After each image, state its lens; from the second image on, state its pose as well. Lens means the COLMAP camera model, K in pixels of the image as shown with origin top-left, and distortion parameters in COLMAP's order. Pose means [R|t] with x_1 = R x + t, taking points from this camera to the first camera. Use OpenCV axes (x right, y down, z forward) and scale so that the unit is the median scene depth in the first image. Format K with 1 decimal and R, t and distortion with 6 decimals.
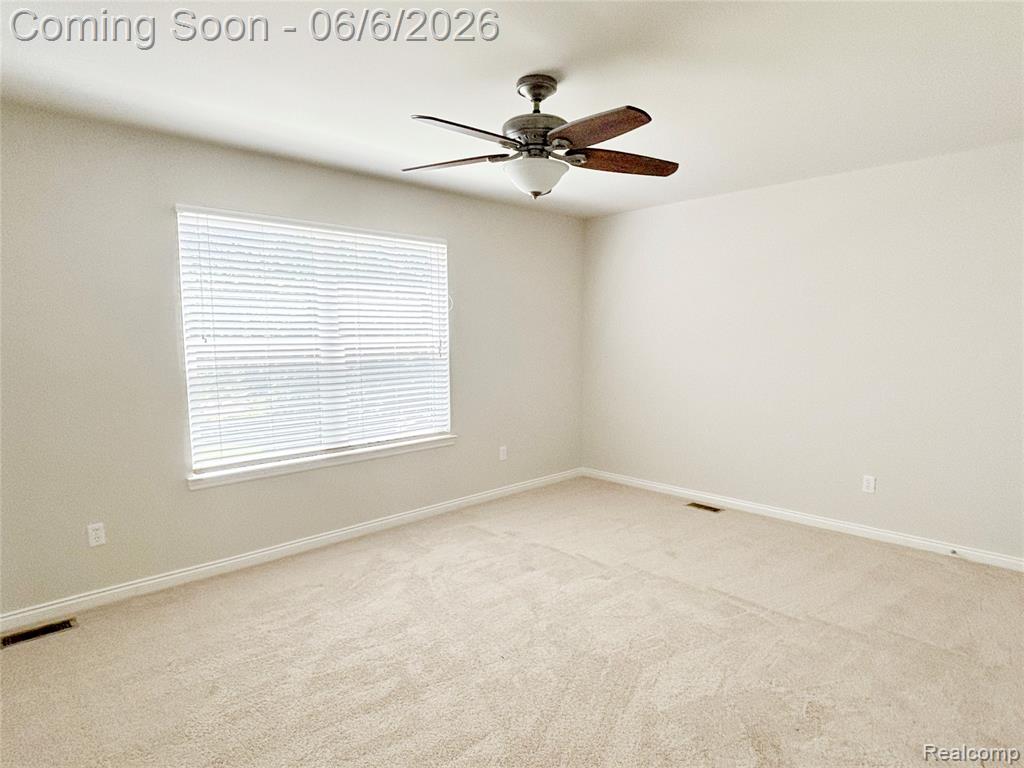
lens RADIAL K [[578.5, 0, 512.0], [0, 578.5, 384.0], [0, 0, 1]] dist [0.058321, -0.000209]
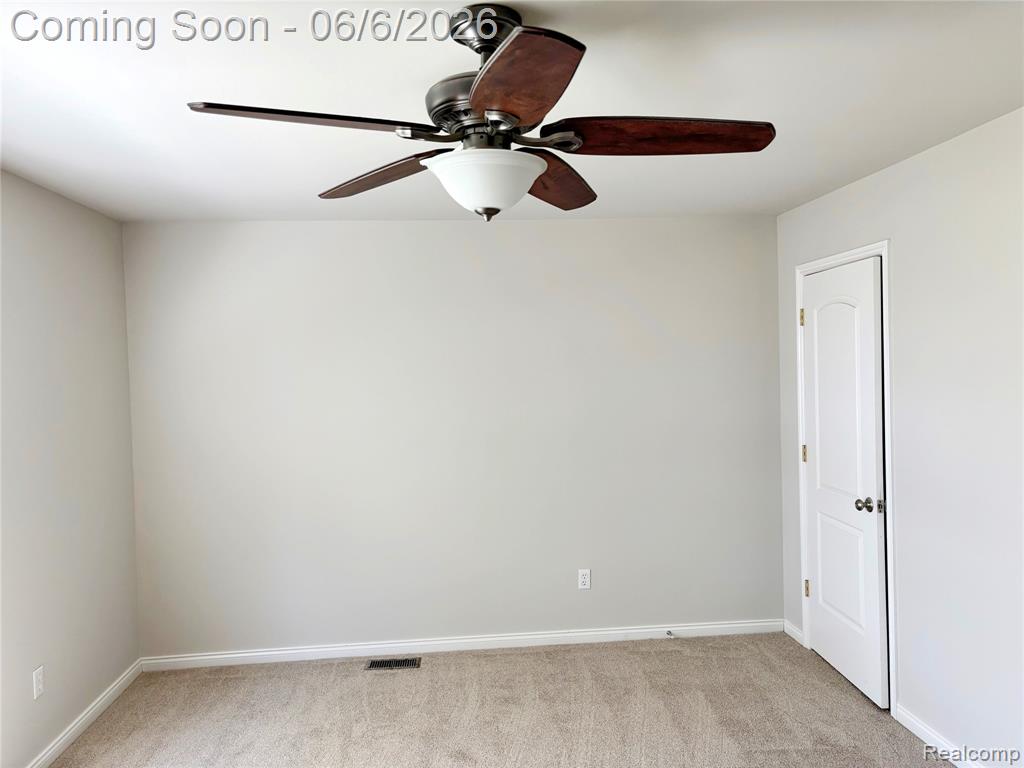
lens RADIAL K [[769.5, 0, 512.0], [0, 769.5, 384.0], [0, 0, 1]] dist [0.080945, -0.106899]
pose [[0.639430, -0.029751, 0.768273, -0.335679], [0.095069, 0.994642, -0.040608, -0.081431], [-0.762949, 0.099005, 0.638832, 0.332723]]
